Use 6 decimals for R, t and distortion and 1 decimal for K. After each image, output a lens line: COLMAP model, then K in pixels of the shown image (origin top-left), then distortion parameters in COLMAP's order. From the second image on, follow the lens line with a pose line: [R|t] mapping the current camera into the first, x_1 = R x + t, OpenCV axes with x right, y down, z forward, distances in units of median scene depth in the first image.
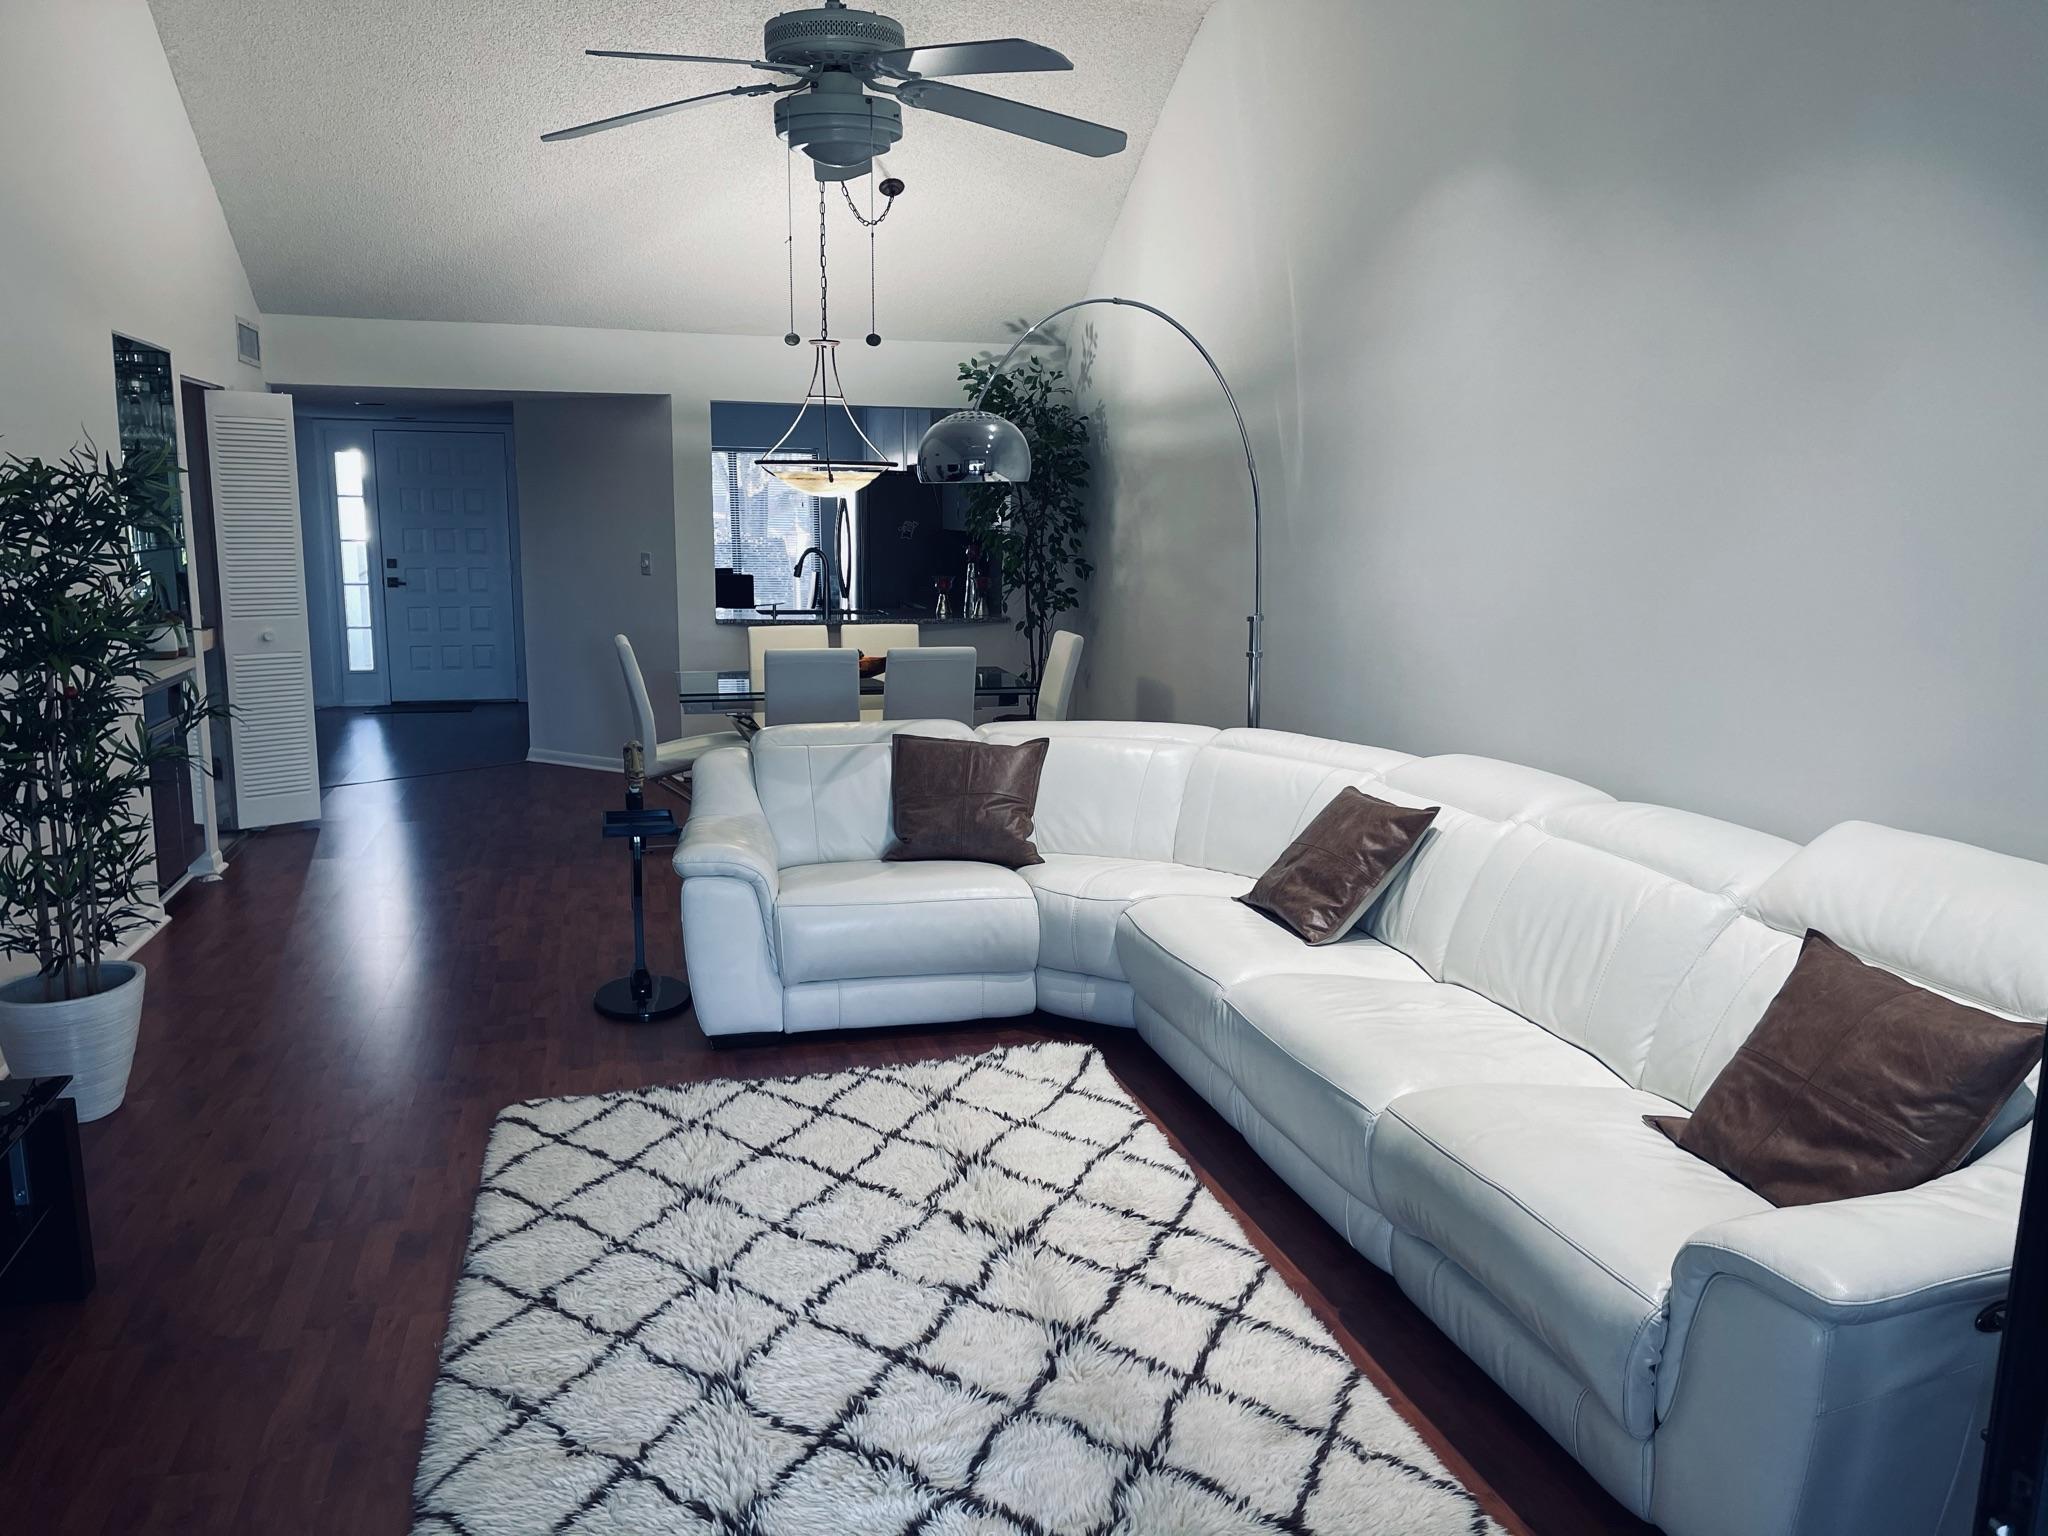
lens RADIAL K [[1548.3, 0, 1030.3], [0, 1548.3, 776.4], [0, 0, 1]] dist [0.074131, -0.094544]
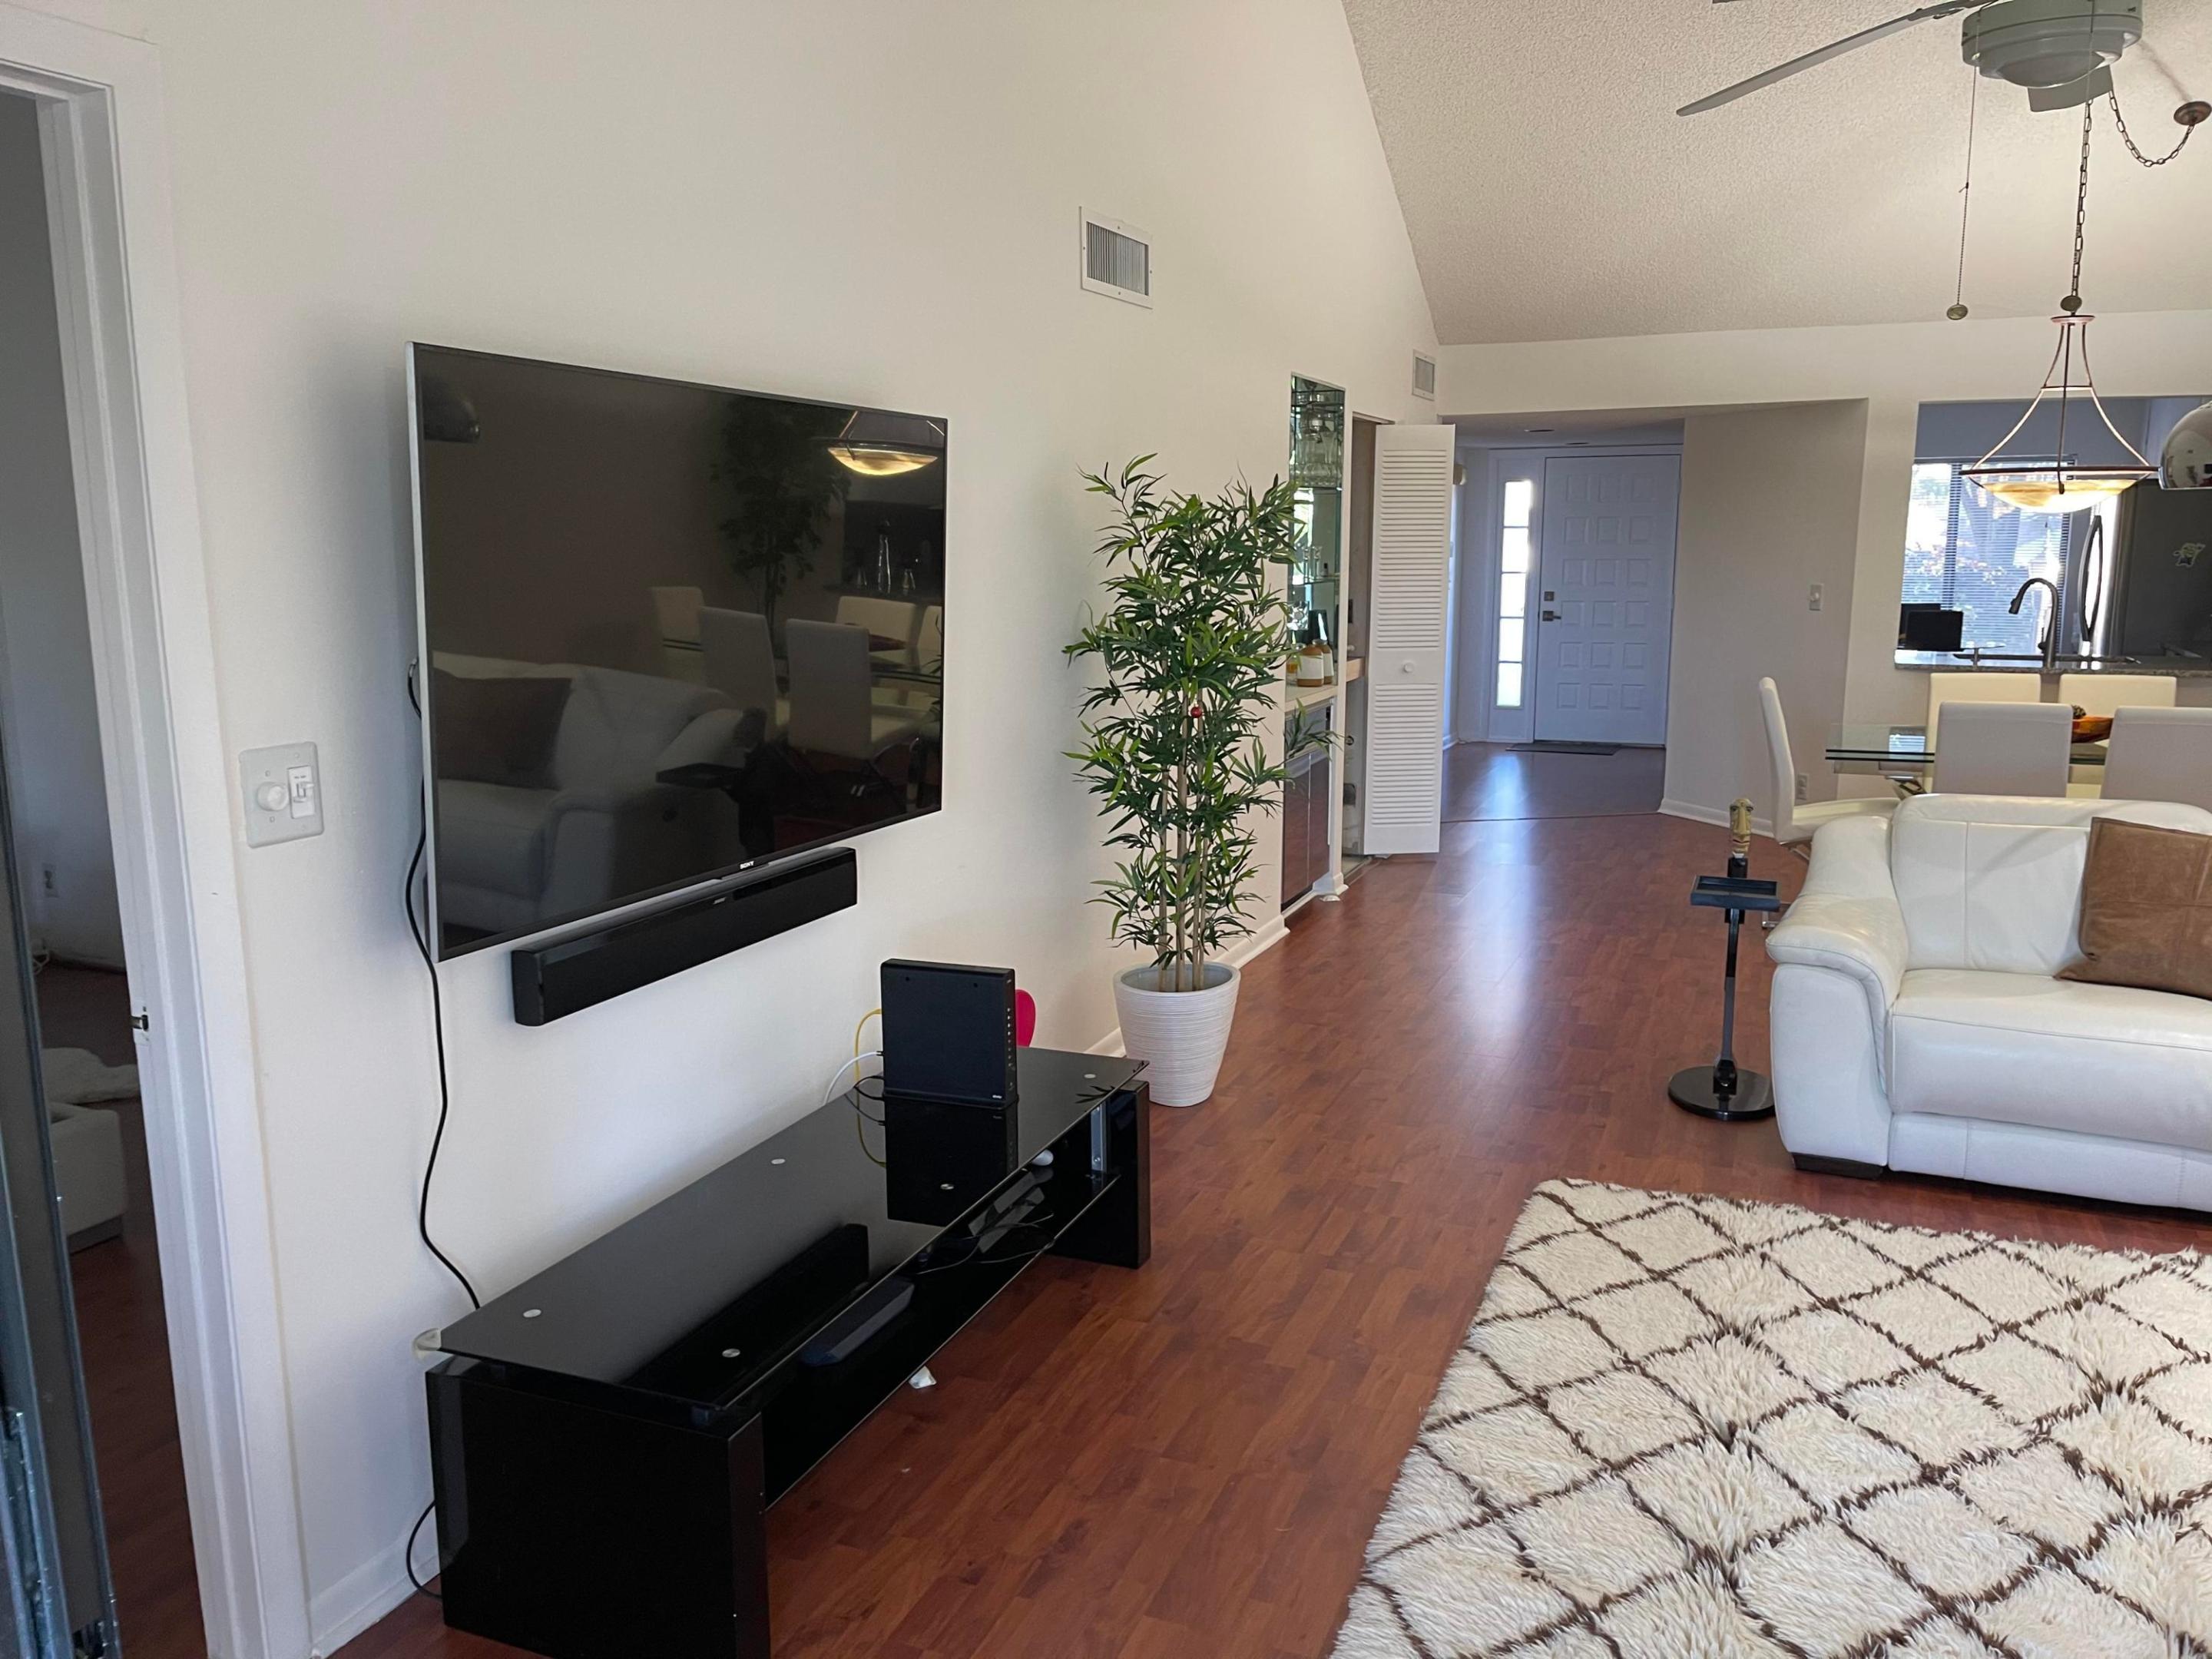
lens RADIAL K [[1672.3, 0, 1111.4], [0, 1672.3, 836.9], [0, 0, 1]] dist [0.074131, -0.094544]
pose [[0.794254, 0.096316, -0.599904, 0.038192], [-0.093074, 0.994989, 0.036520, -0.003673], [0.600415, 0.026829, 0.799238, 0.038507]]
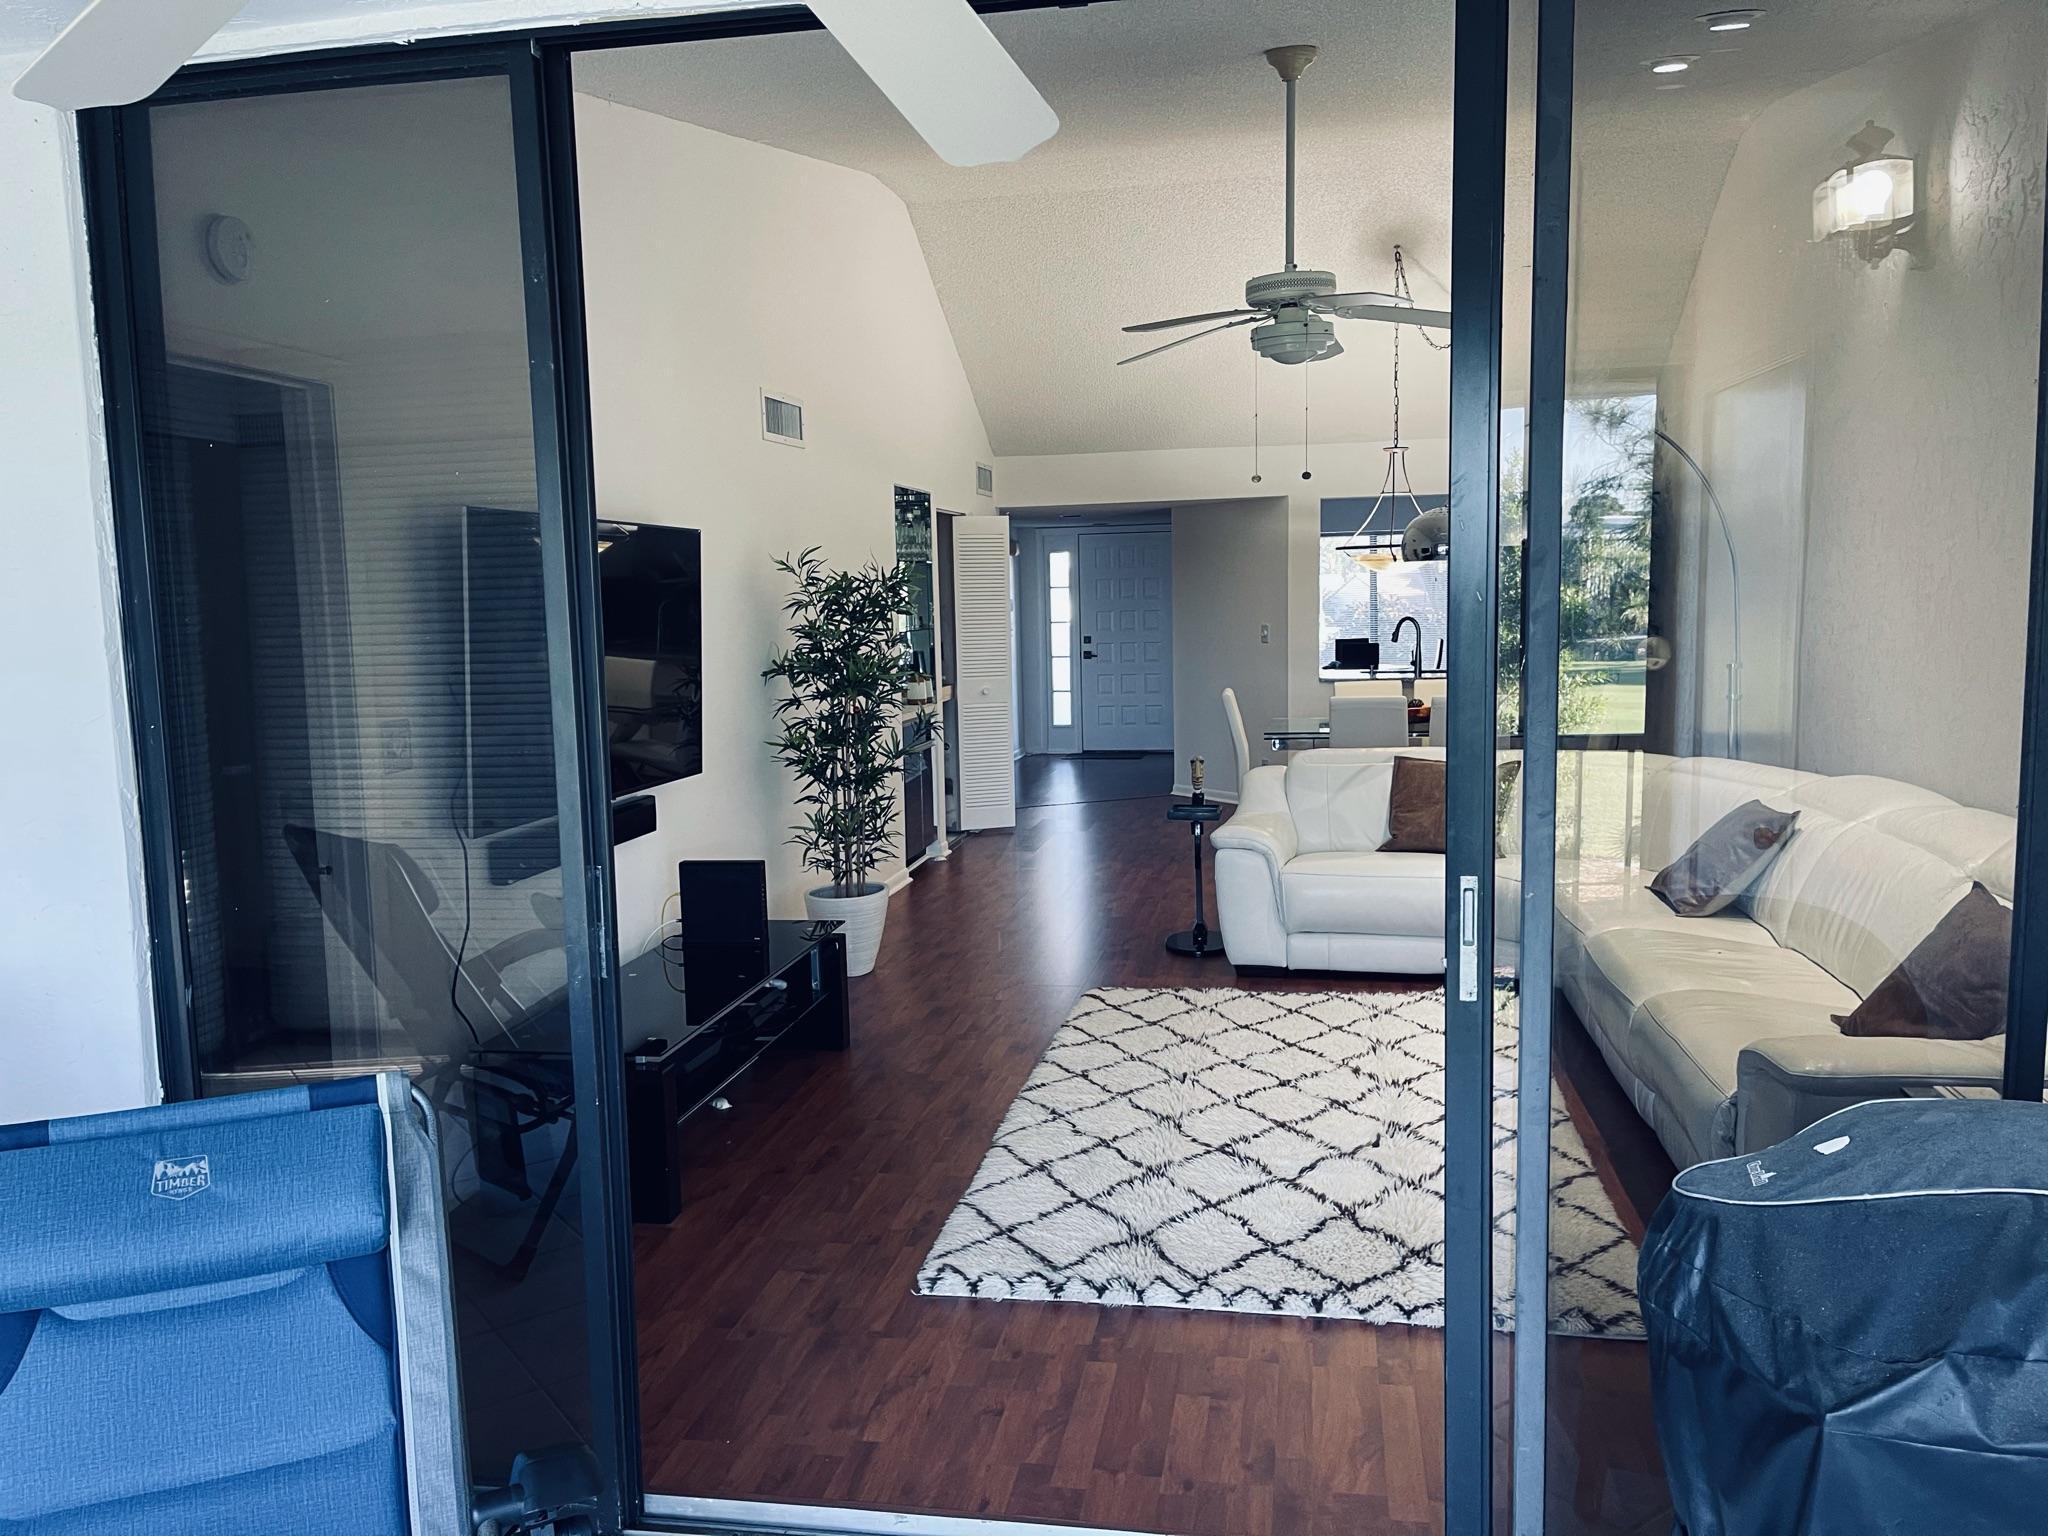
lens RADIAL K [[1548.3, 0, 1031.5], [0, 1548.3, 765.2], [0, 0, 1]] dist [0.074131, -0.094544]
pose [[0.902600, 0.018847, -0.430068, 0.239541], [-0.042939, 0.998000, -0.046384, 0.065397], [0.428334, 0.060333, 0.901604, -0.361170]]
